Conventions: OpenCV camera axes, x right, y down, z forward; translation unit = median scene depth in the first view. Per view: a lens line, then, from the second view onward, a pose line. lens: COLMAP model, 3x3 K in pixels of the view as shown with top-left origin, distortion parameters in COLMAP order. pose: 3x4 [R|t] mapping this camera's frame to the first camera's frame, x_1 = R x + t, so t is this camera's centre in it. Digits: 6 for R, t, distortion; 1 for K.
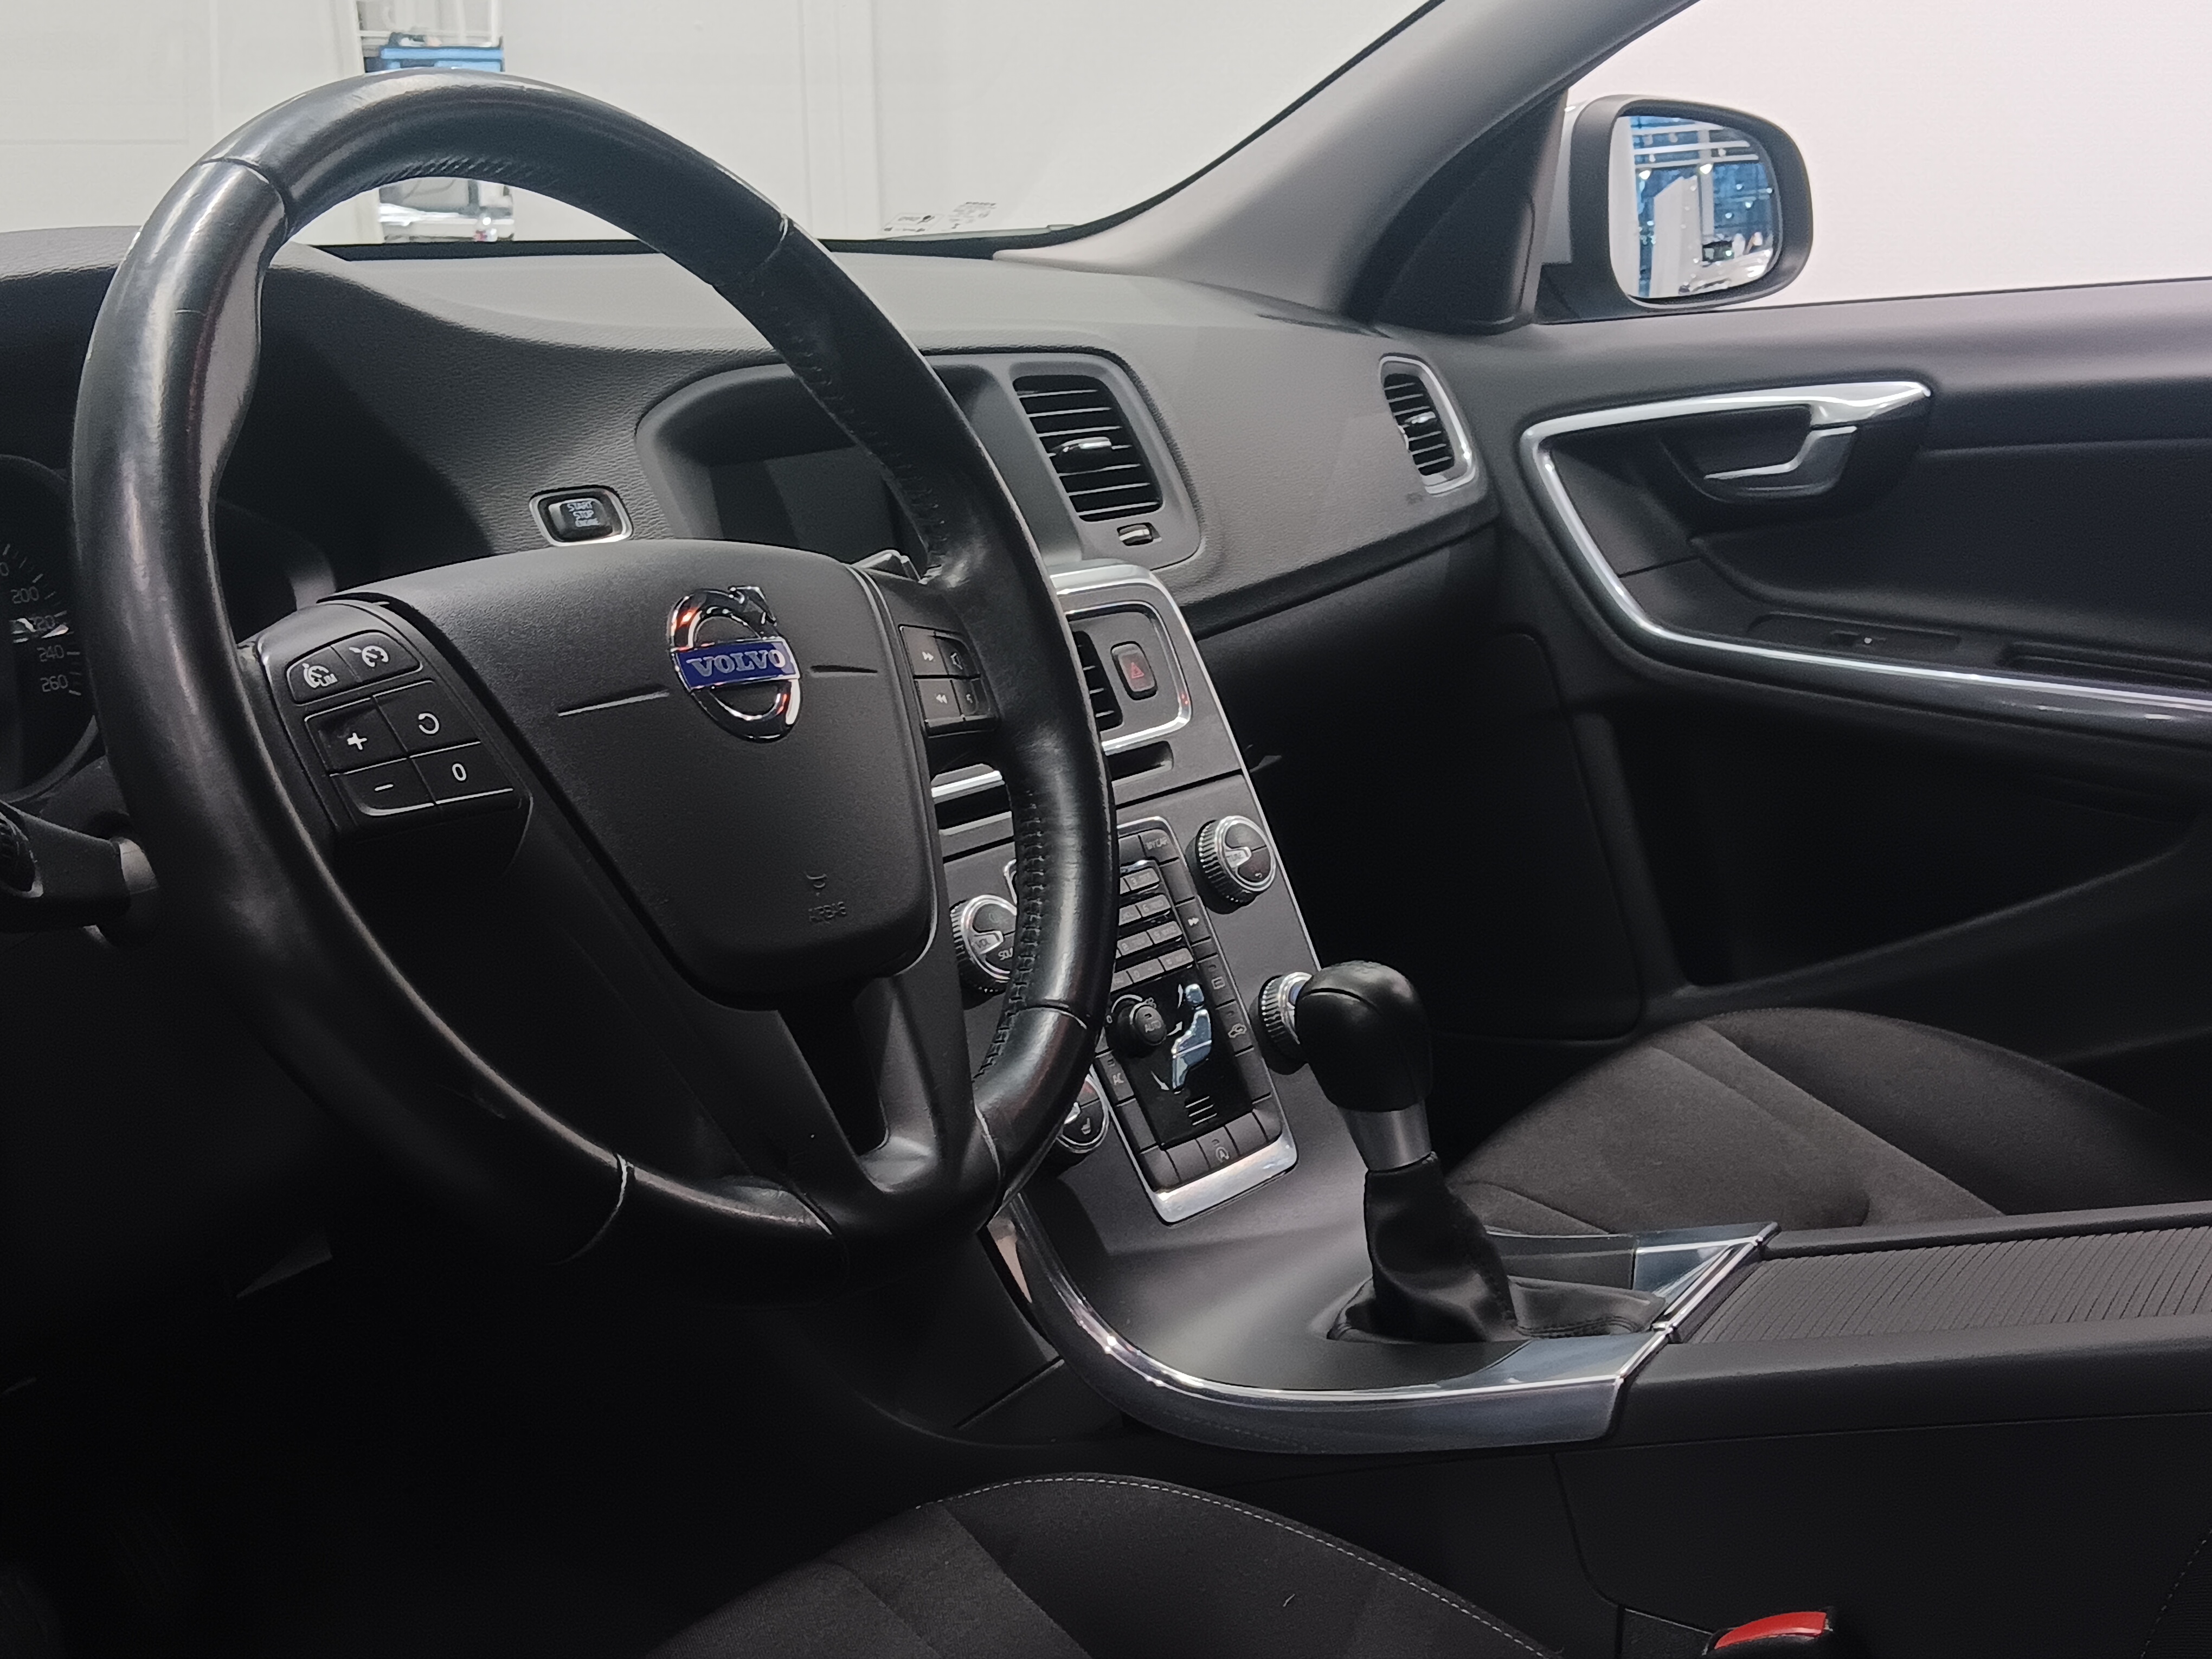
lens RADIAL K [[2808.1, 0, 1159.1], [0, 2808.1, 840.0], [0, 0, 1]] dist [0.206184, -0.622513]
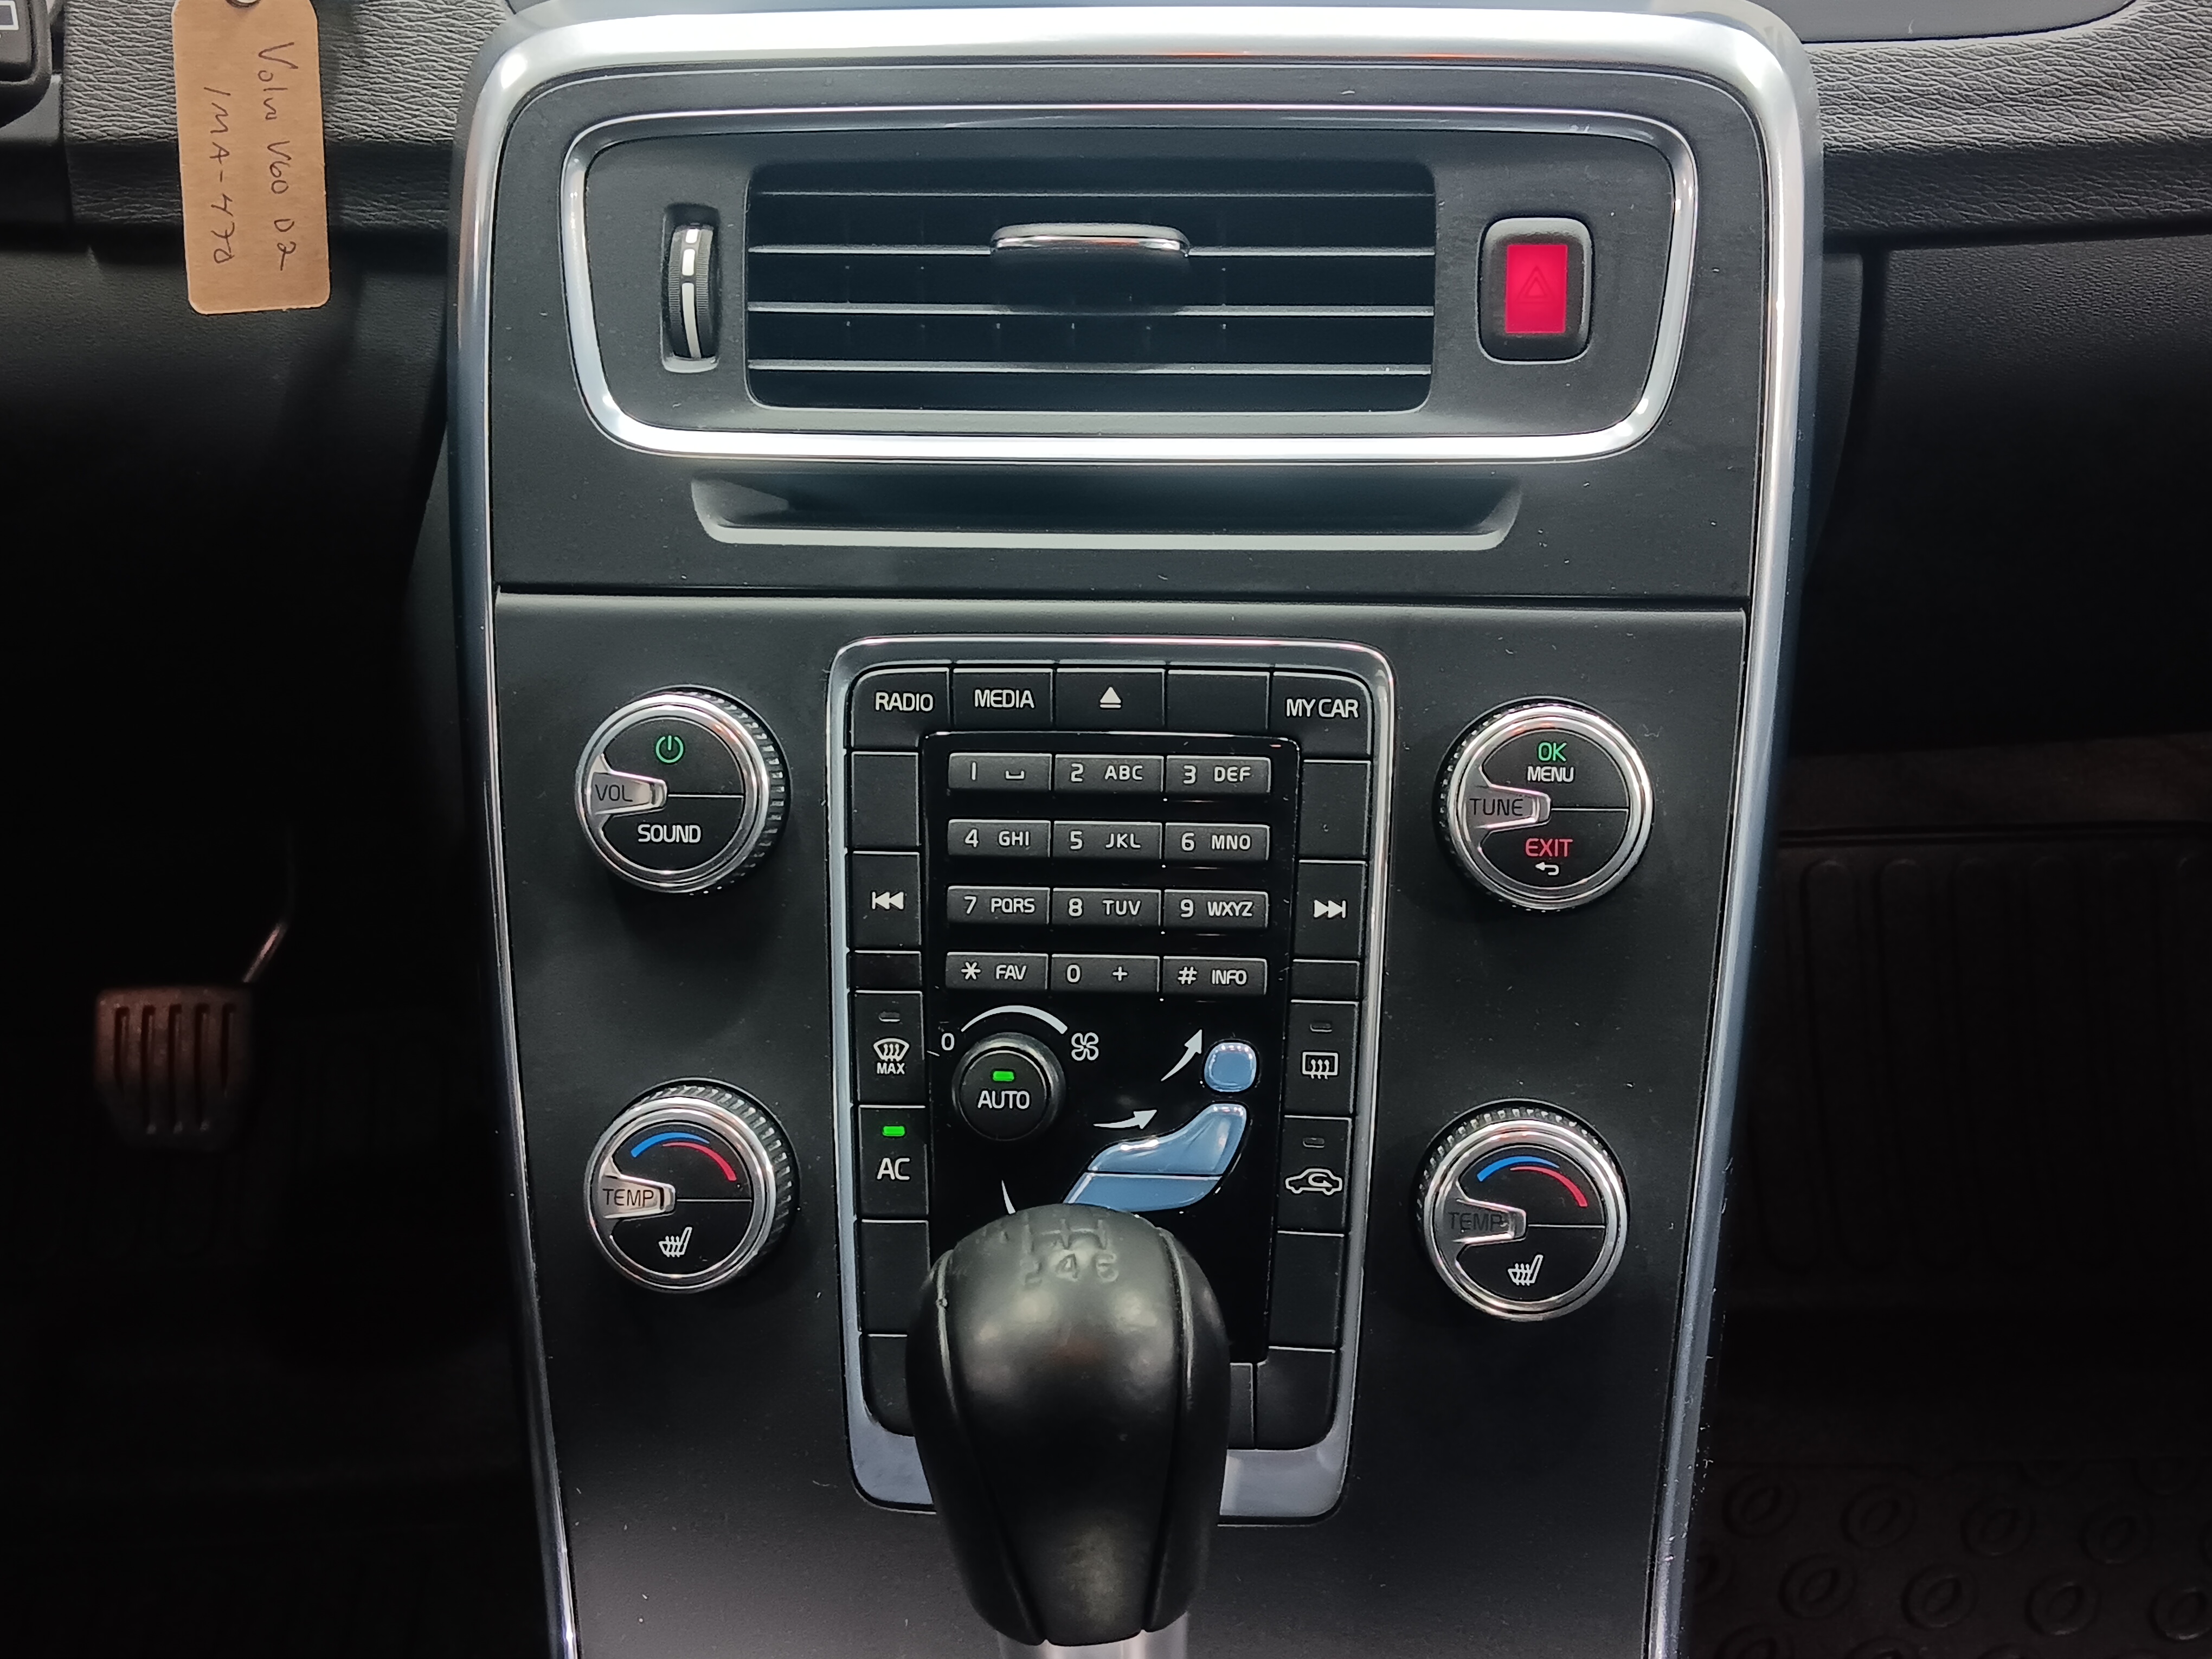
lens RADIAL K [[2808.1, 0, 1159.1], [0, 2808.1, 840.0], [0, 0, 1]] dist [0.206184, -0.622513]
pose [[0.579789, 0.414955, -0.701183, 0.300383], [-0.193028, 0.906049, 0.376583, -0.140150], [0.791571, -0.082991, 0.605416, 0.738697]]
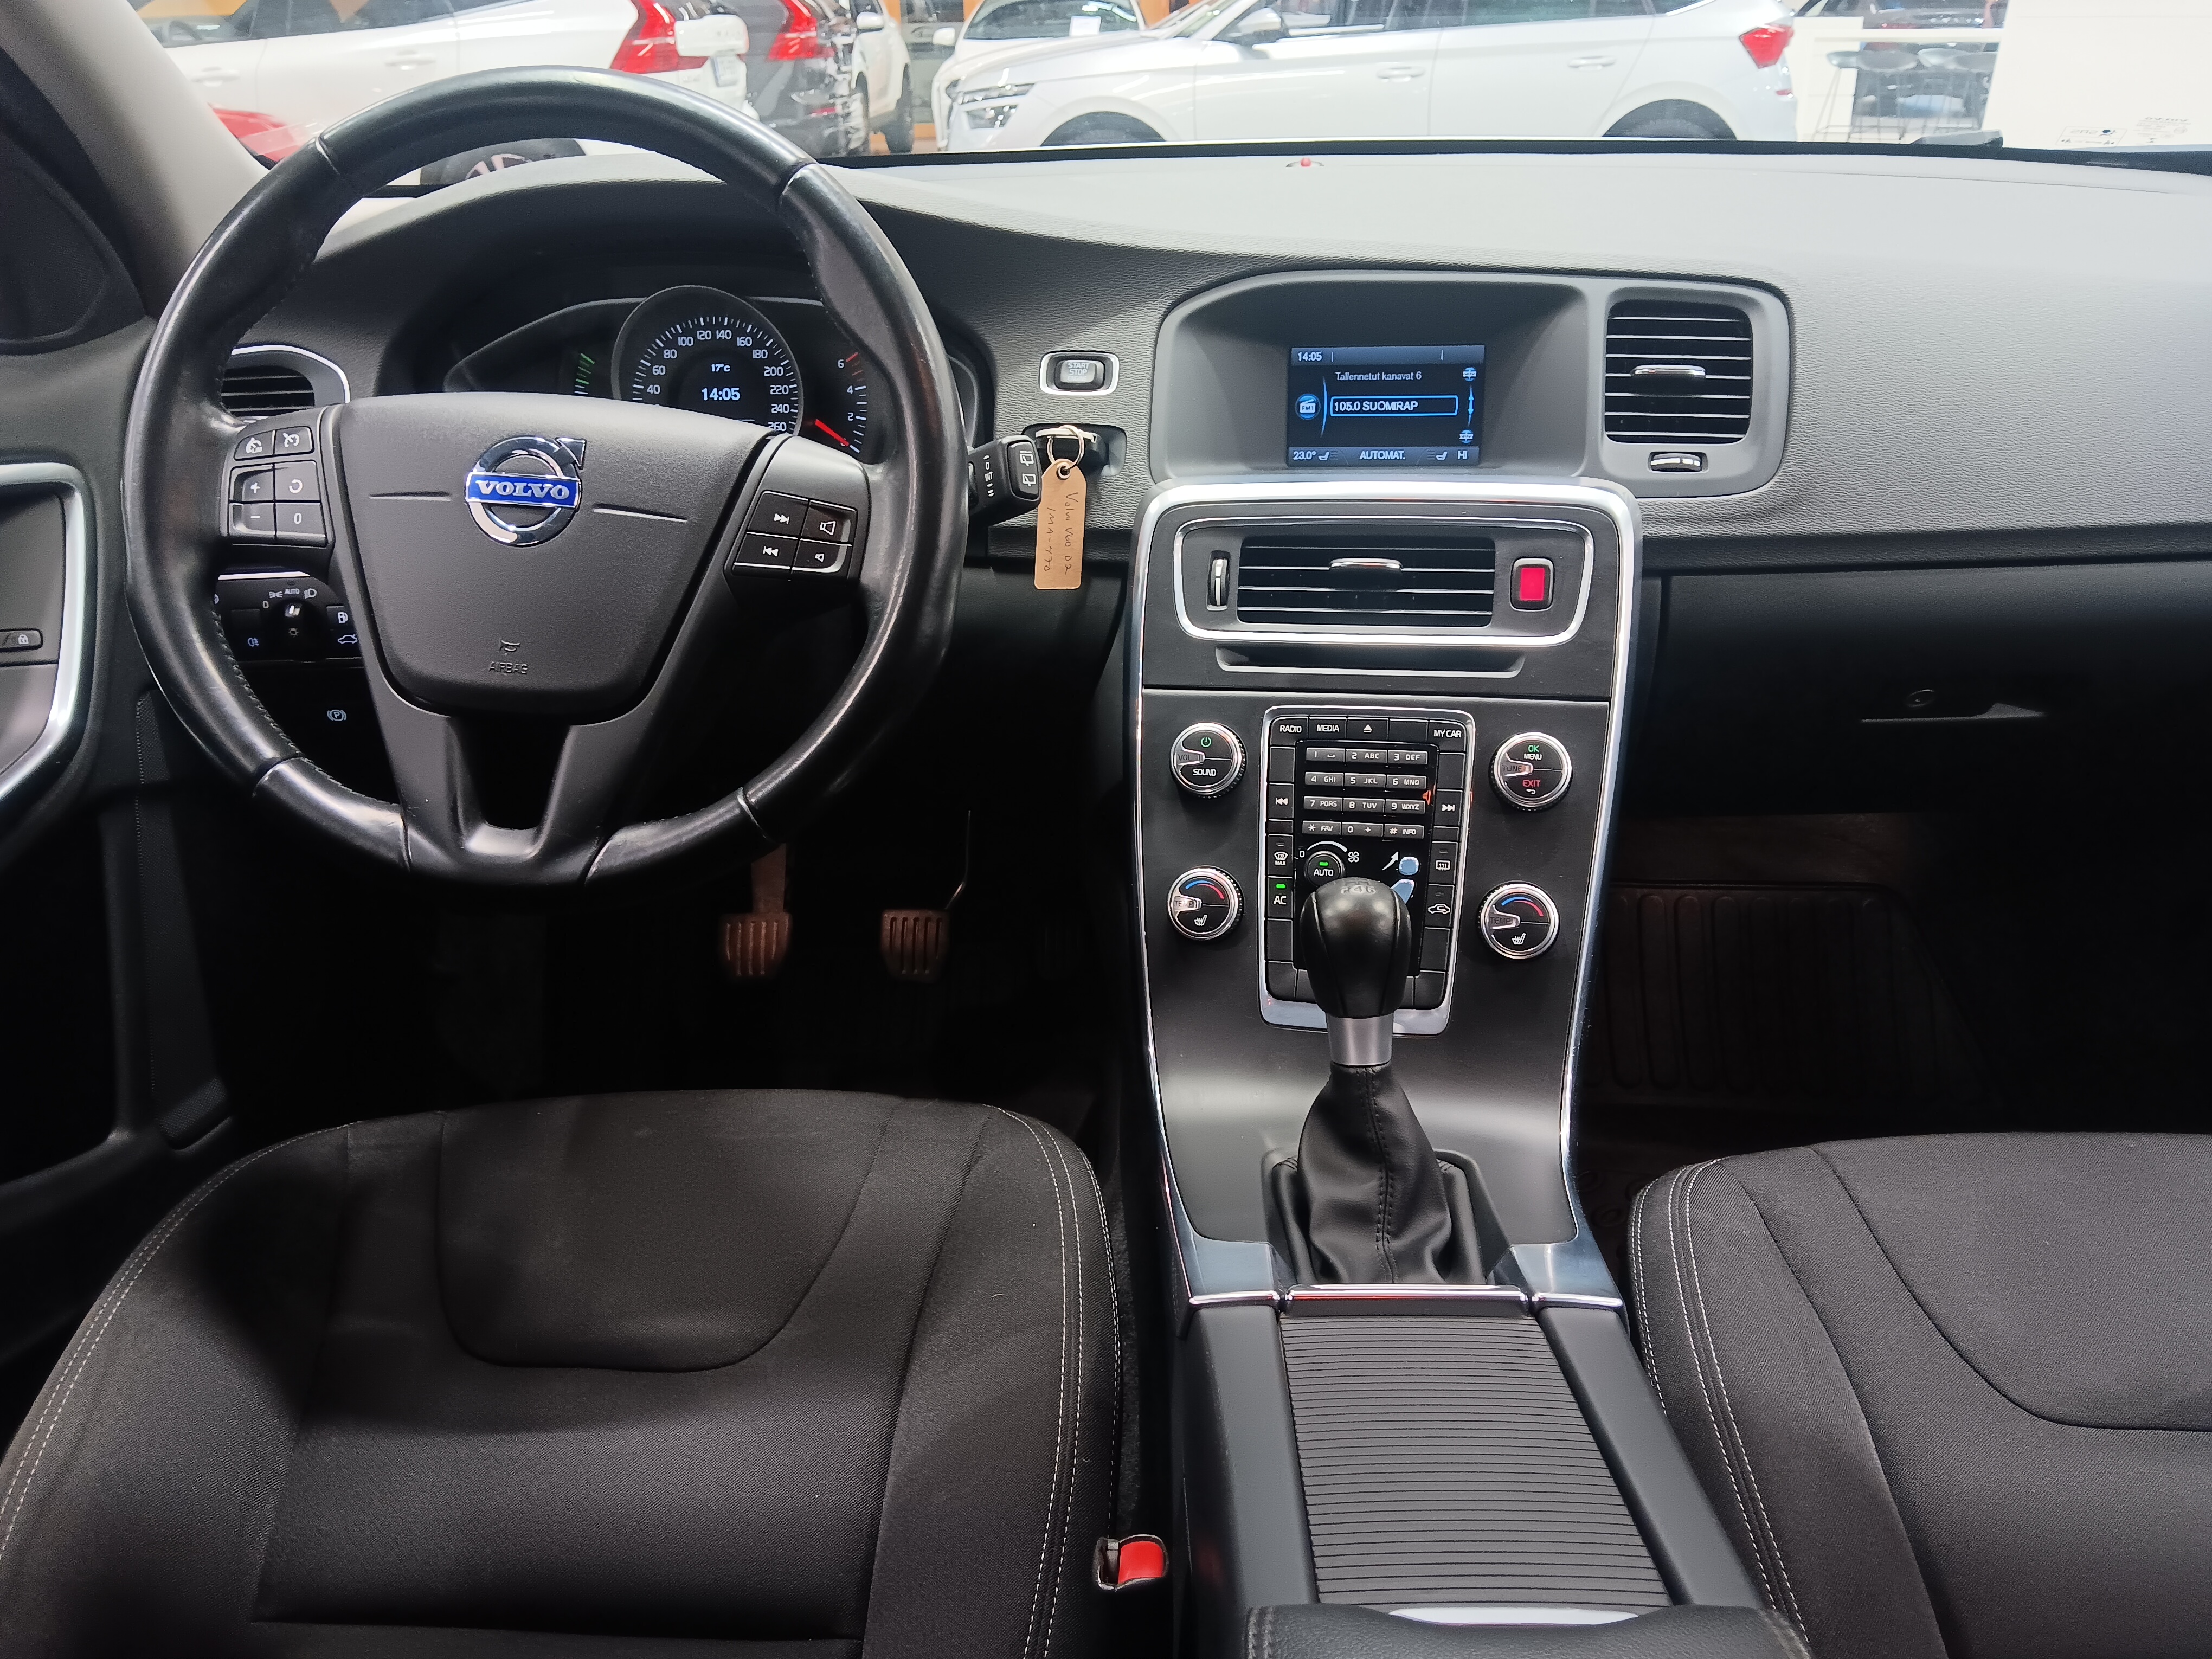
lens RADIAL K [[1723.6, 0, 1113.4], [0, 1723.6, 830.0], [0, 0, 1]] dist [0.087468, -0.165906]
pose [[0.476026, 0.363223, -0.800917, 0.528138], [-0.191723, 0.931678, 0.308574, -0.158130], [0.858278, 0.006665, 0.513141, 0.533587]]
